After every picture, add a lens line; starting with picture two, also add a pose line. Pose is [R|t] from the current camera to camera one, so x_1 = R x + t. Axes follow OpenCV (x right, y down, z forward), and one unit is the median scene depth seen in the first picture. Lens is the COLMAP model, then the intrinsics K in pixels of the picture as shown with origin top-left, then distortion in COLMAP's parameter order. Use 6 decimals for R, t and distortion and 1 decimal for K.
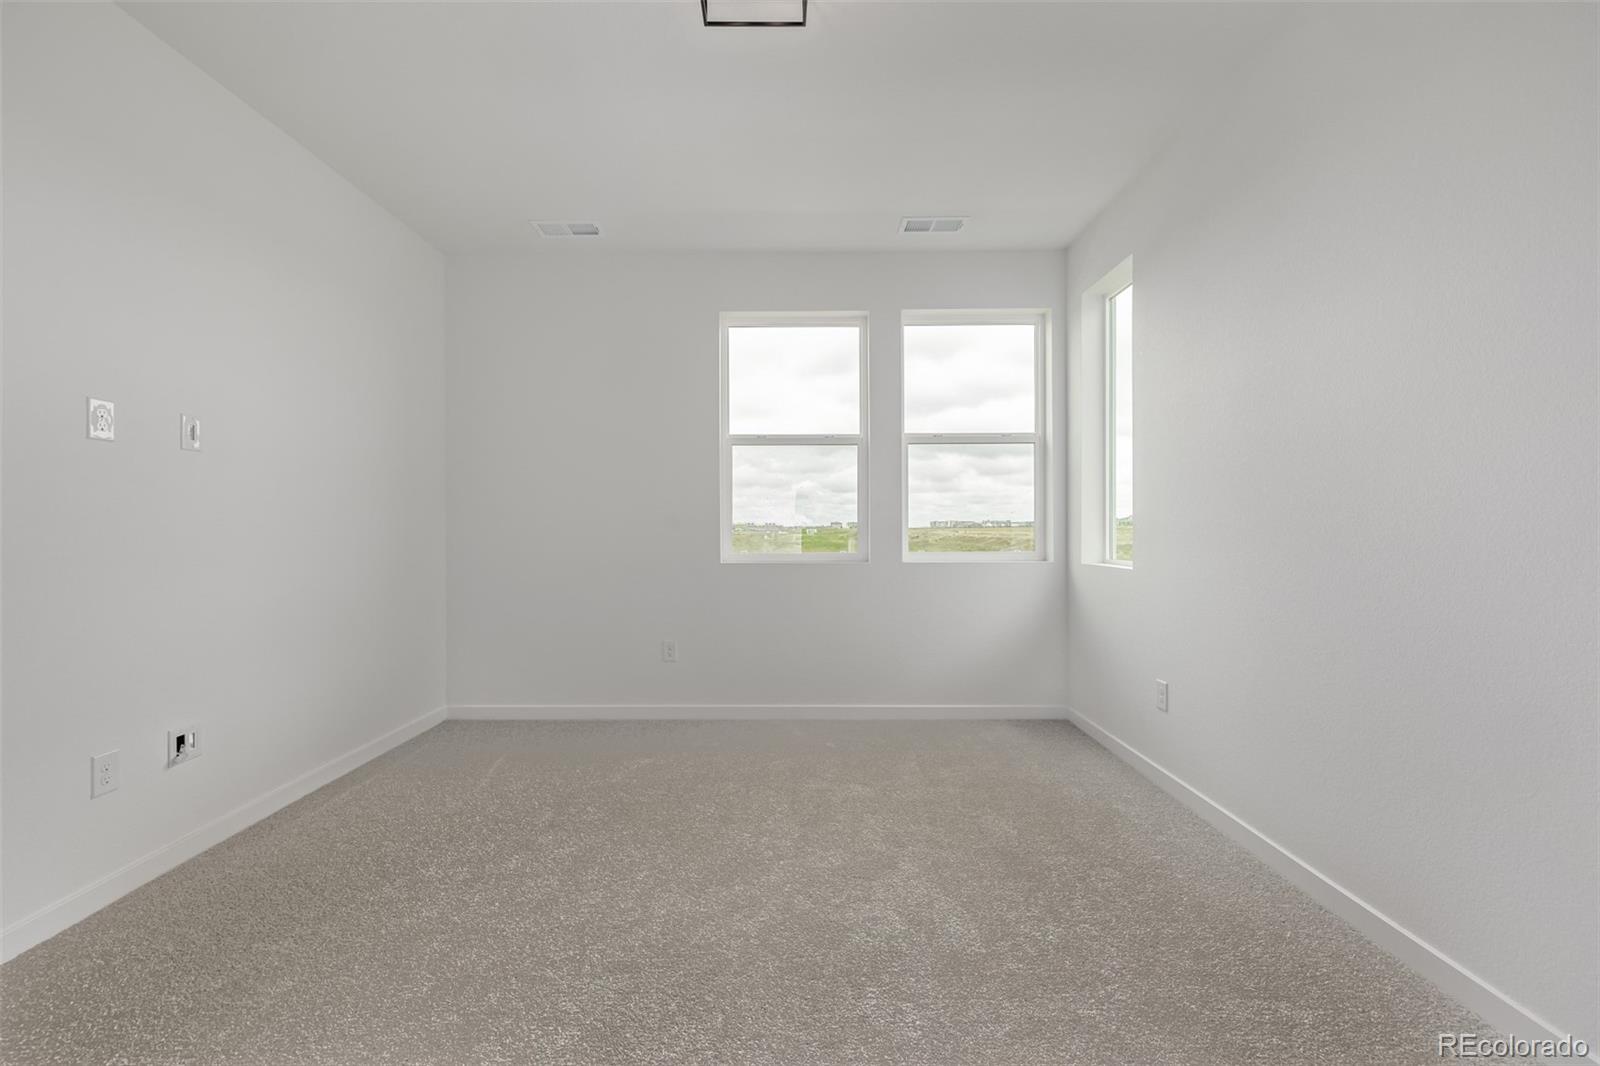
lens RADIAL K [[669.9, 0, 791.7], [0, 669.9, 526.9], [0, 0, 1]] dist [-0.000095, 0.000221]
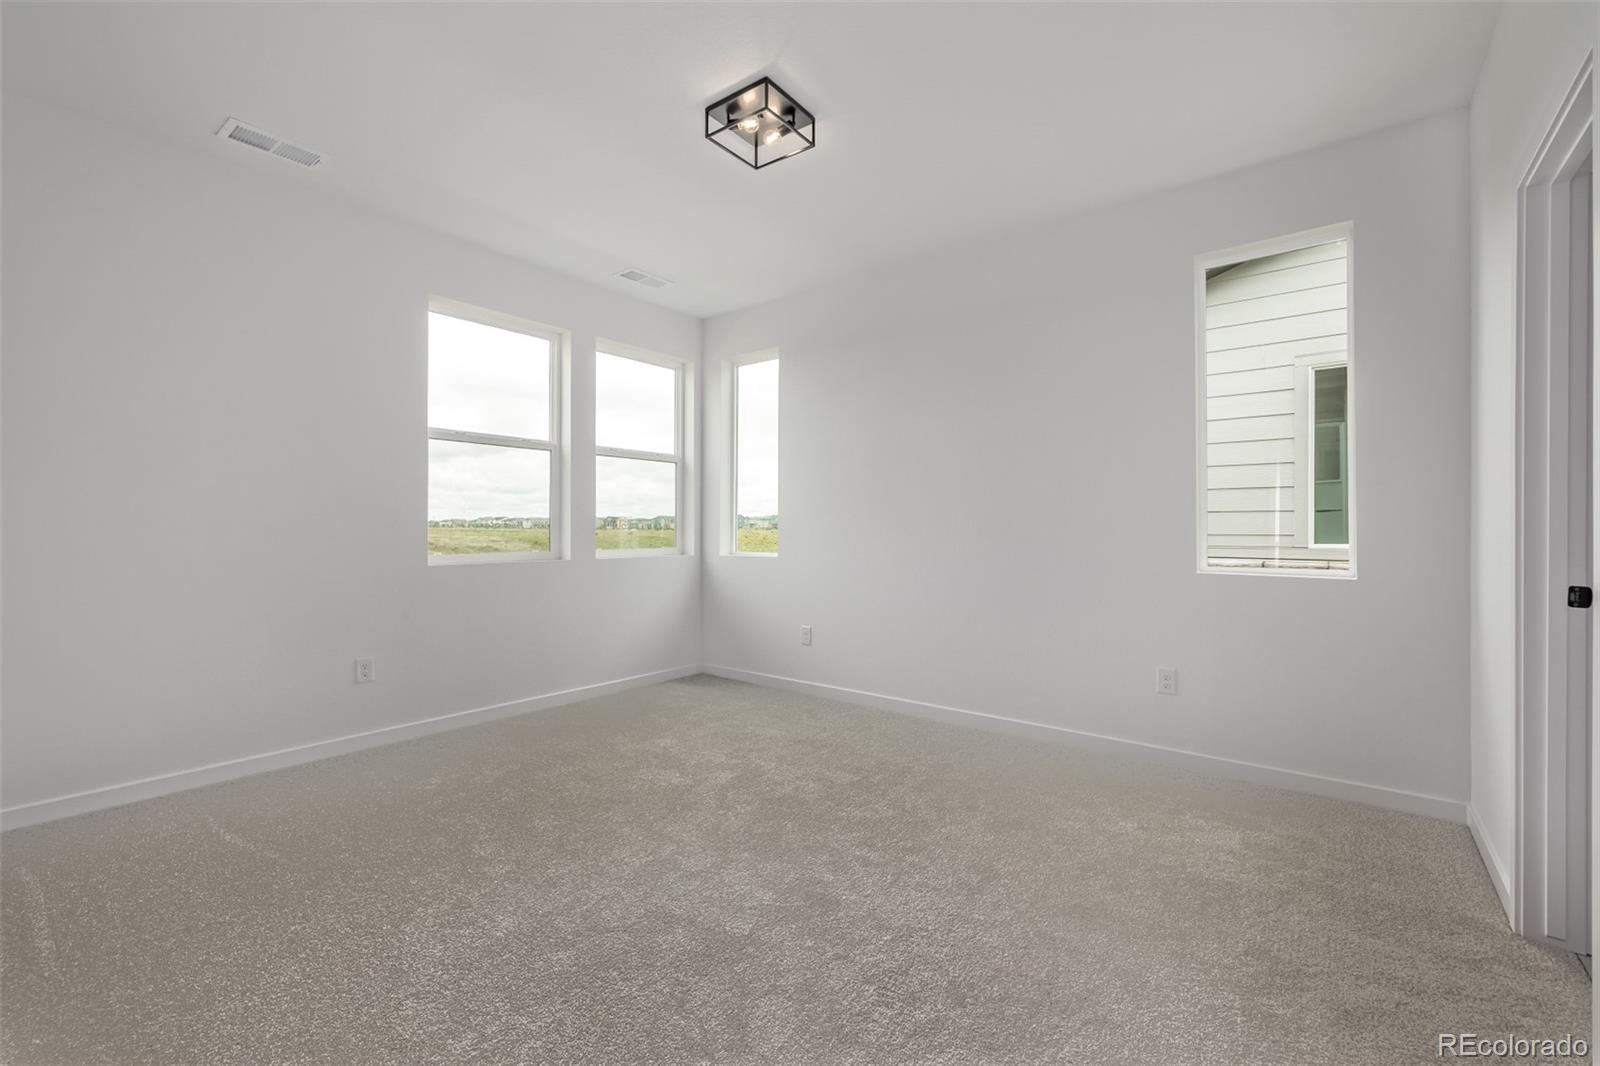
lens RADIAL K [[669.9, 0, 791.7], [0, 669.9, 526.9], [0, 0, 1]] dist [-0.000095, 0.000221]
pose [[0.619438, 0.007535, 0.785010, -0.515270], [-0.006946, 0.999967, -0.004118, 0.000917], [-0.785015, -0.002902, 0.619470, 0.035288]]
